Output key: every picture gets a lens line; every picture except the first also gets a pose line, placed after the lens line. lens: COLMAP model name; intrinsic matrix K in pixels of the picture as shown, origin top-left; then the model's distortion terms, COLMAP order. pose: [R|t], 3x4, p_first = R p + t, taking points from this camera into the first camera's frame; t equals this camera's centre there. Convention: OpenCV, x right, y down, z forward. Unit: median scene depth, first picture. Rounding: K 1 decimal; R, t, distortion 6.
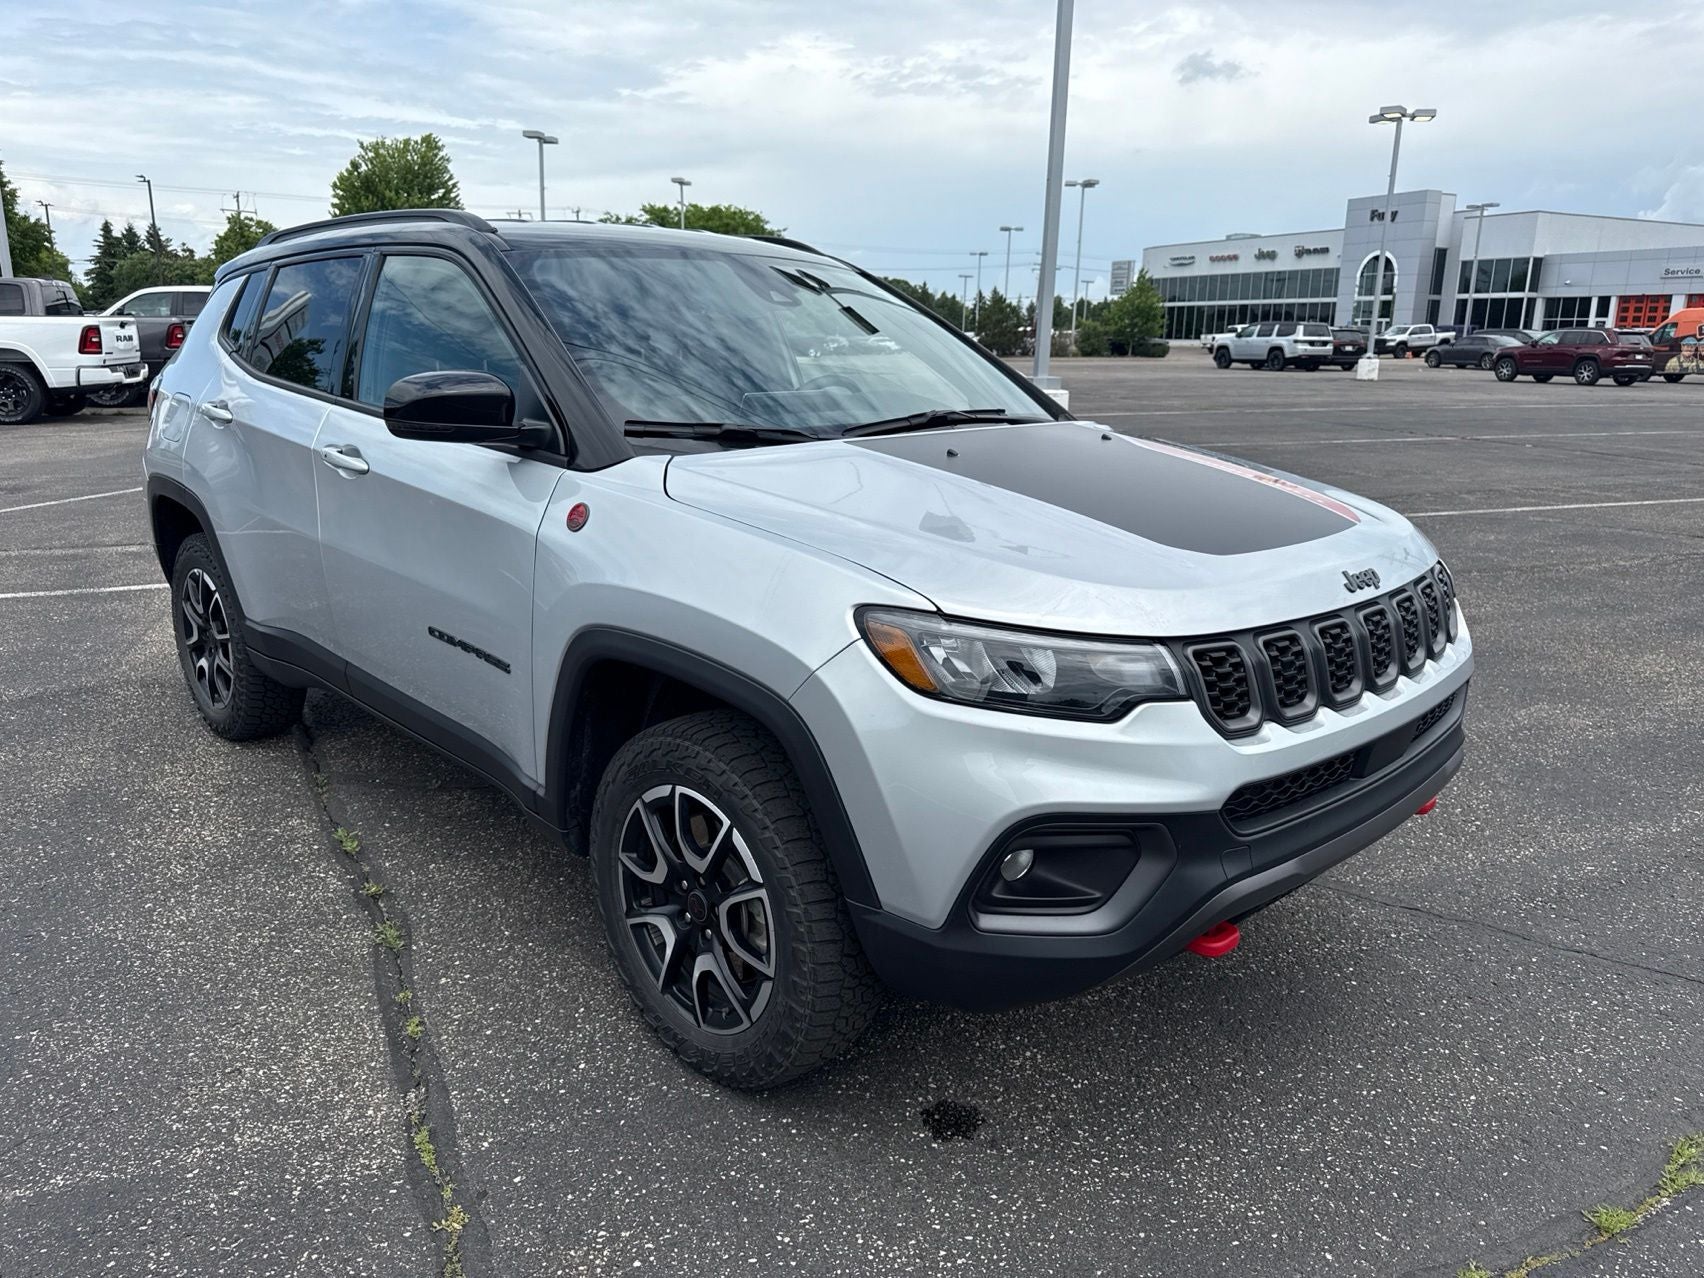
lens RADIAL K [[1214.3, 0, 850.6], [0, 1214.3, 641.1], [0, 0, 1]] dist [0.031834, -0.030496]
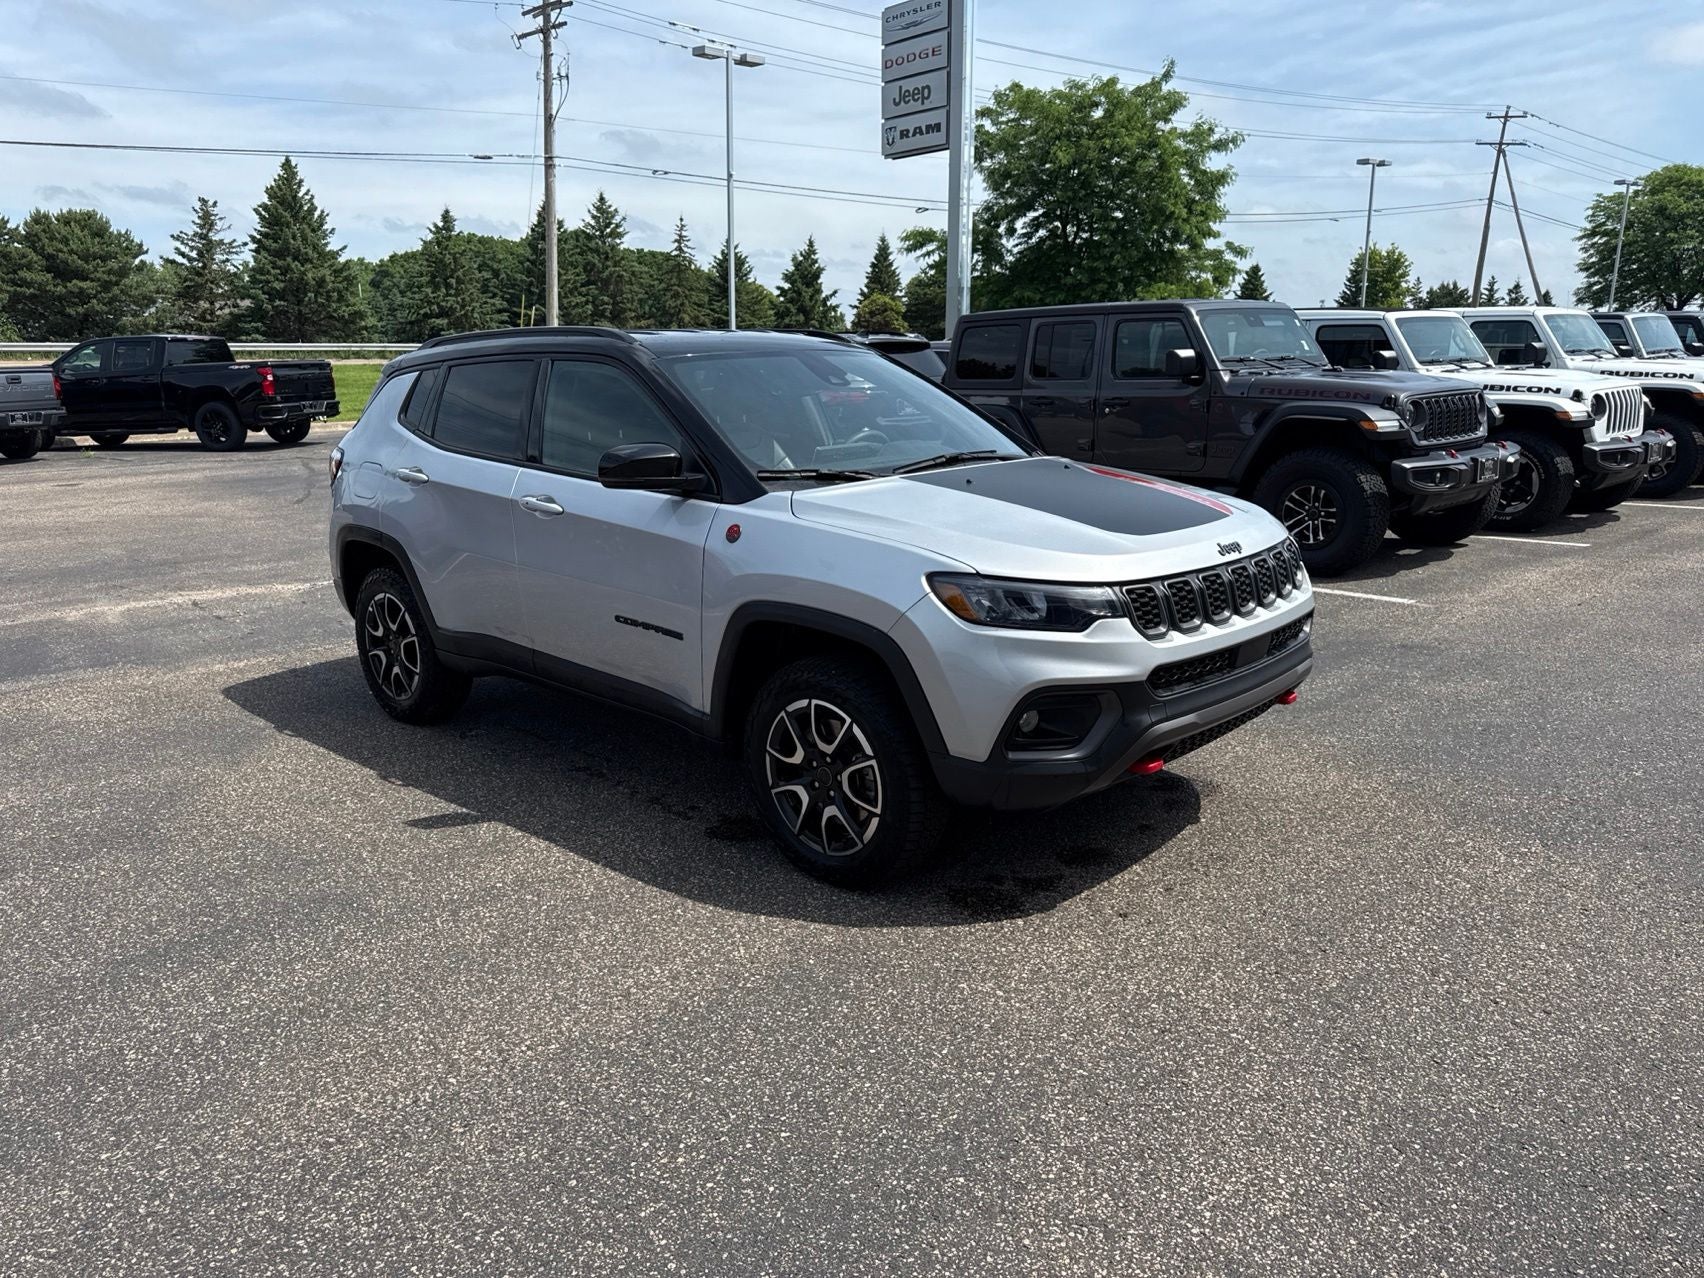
lens RADIAL K [[1214.3, 0, 842.8], [0, 1214.3, 631.6], [0, 0, 1]] dist [0.031834, -0.030496]
pose [[0.998753, -0.046049, 0.019279, -0.102891], [0.046715, 0.998272, -0.035656, 0.073560], [-0.017604, 0.036512, 0.999178, -0.473217]]
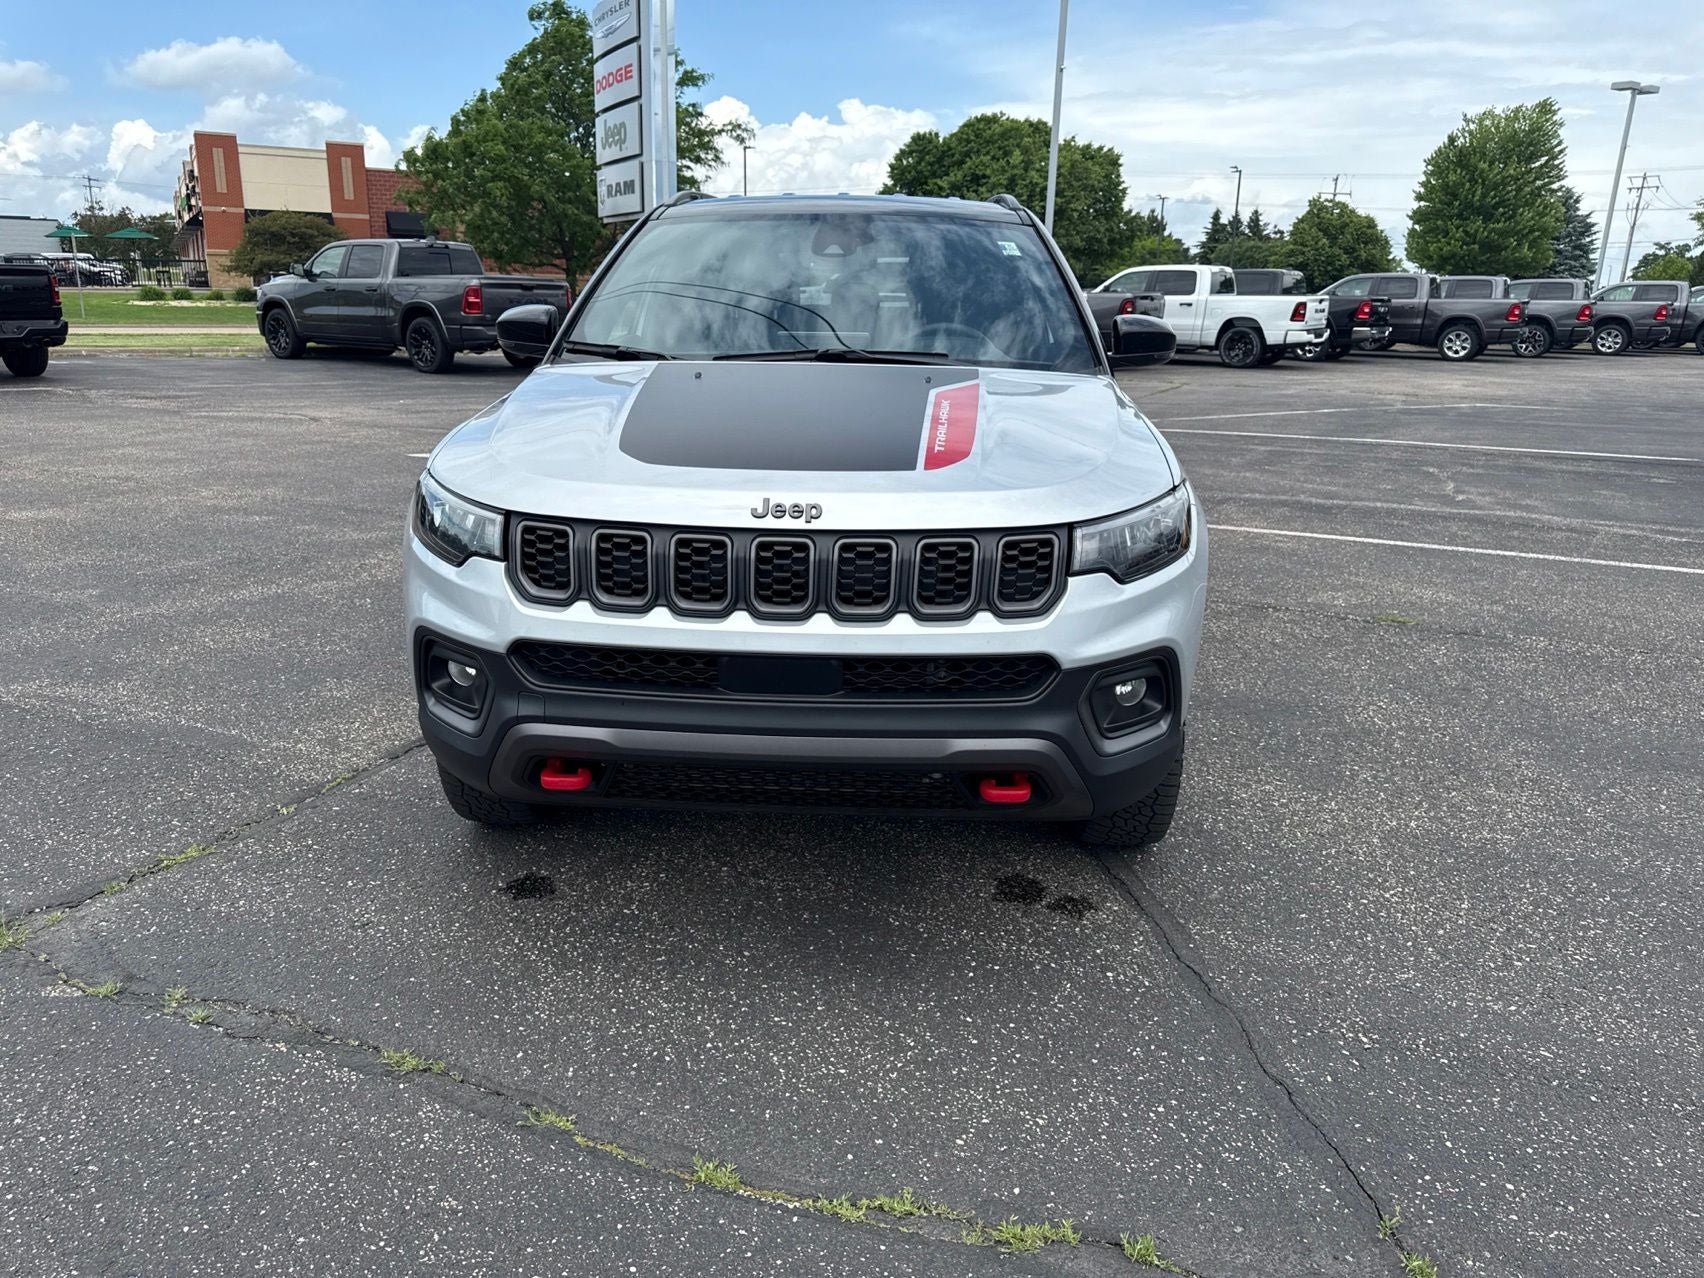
lens RADIAL K [[1214.3, 0, 844.7], [0, 1214.3, 622.8], [0, 0, 1]] dist [0.031834, -0.030496]
pose [[0.672504, 0.195088, -0.713918, 0.932674], [-0.194101, 0.977358, 0.084236, -0.041167], [0.714188, 0.081923, 0.695144, 0.256809]]
